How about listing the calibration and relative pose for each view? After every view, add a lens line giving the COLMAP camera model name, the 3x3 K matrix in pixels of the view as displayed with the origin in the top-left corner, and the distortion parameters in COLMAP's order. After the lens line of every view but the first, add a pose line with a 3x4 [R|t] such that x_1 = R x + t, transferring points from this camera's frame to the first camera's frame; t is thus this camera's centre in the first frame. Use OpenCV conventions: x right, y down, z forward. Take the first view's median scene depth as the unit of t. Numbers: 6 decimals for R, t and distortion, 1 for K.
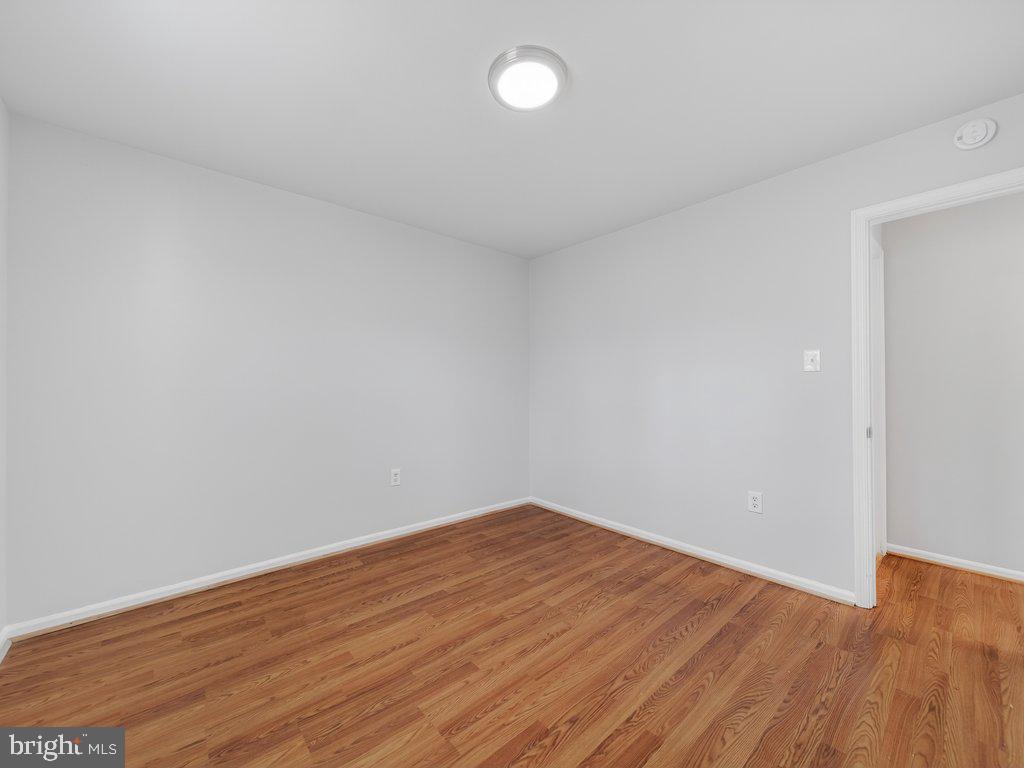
lens RADIAL K [[401.6, 0, 513.2], [0, 401.6, 391.0], [0, 0, 1]] dist [-0.003223, -0.000444]
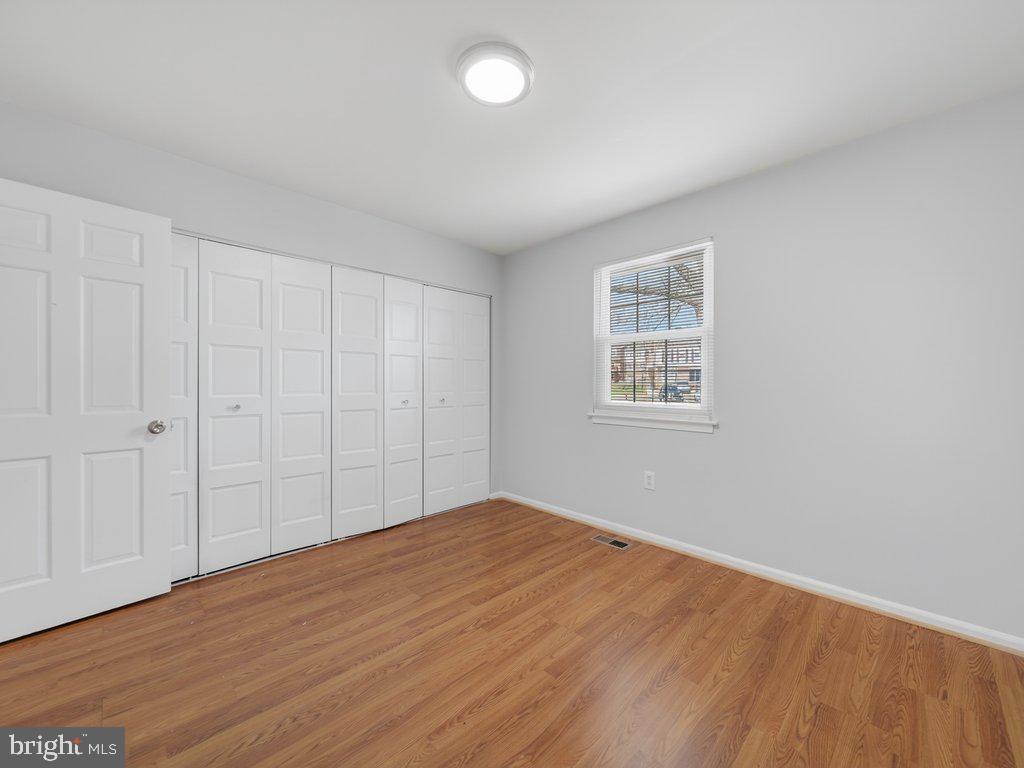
lens RADIAL K [[404.0, 0, 513.8], [0, 404.0, 383.7], [0, 0, 1]] dist [-0.000797, -0.000373]
pose [[-0.998473, -0.002760, -0.055166, 0.046365], [-0.003392, 0.999930, 0.011368, -0.017296], [0.055131, 0.011538, -0.998412, 2.016820]]
